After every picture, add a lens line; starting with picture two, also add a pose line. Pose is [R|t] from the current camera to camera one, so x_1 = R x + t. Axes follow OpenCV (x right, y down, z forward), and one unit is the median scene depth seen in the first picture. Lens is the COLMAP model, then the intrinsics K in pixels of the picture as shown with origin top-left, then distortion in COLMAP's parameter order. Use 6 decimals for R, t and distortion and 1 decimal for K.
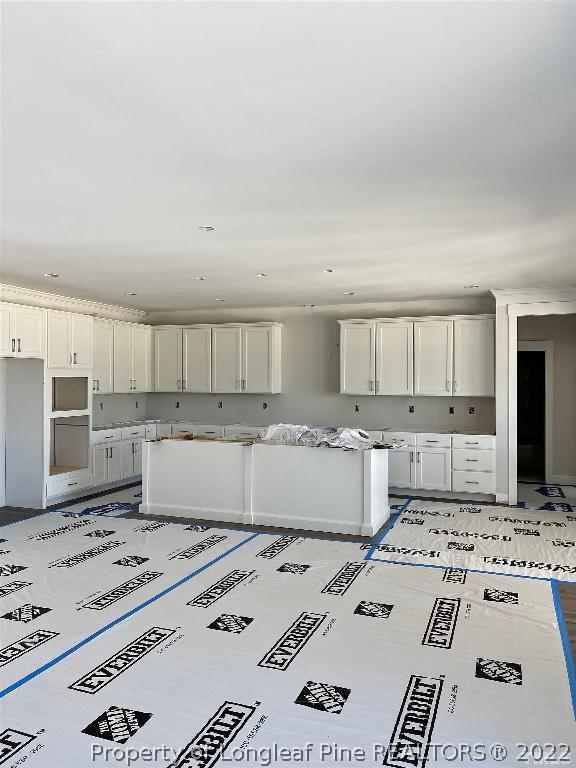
lens RADIAL K [[584.3, 0, 288.9], [0, 584.3, 382.7], [0, 0, 1]] dist [0.024462, -0.016974]
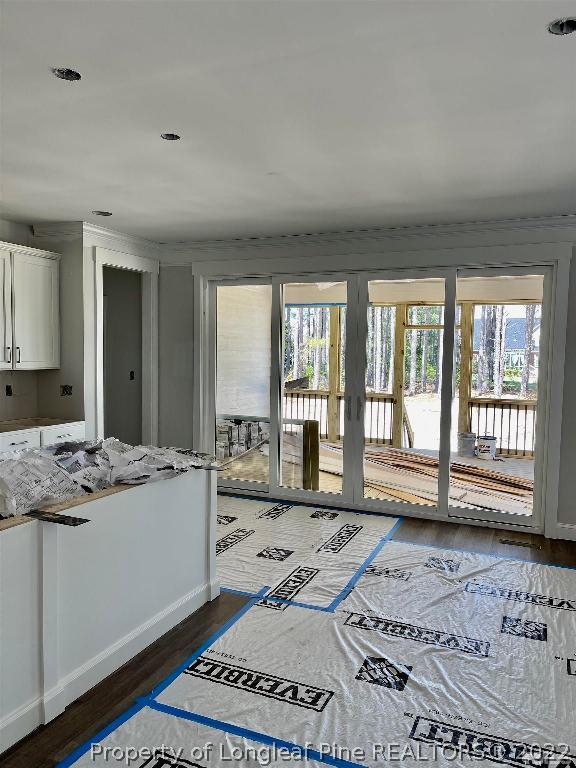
lens RADIAL K [[584.3, 0, 284.7], [0, 584.3, 383.5], [0, 0, 1]] dist [0.024462, -0.016974]
pose [[0.060186, -0.059493, 0.996413, -0.467603], [-0.006367, 0.998179, 0.059983, -0.004527], [-0.998167, -0.009954, 0.059698, 0.880842]]
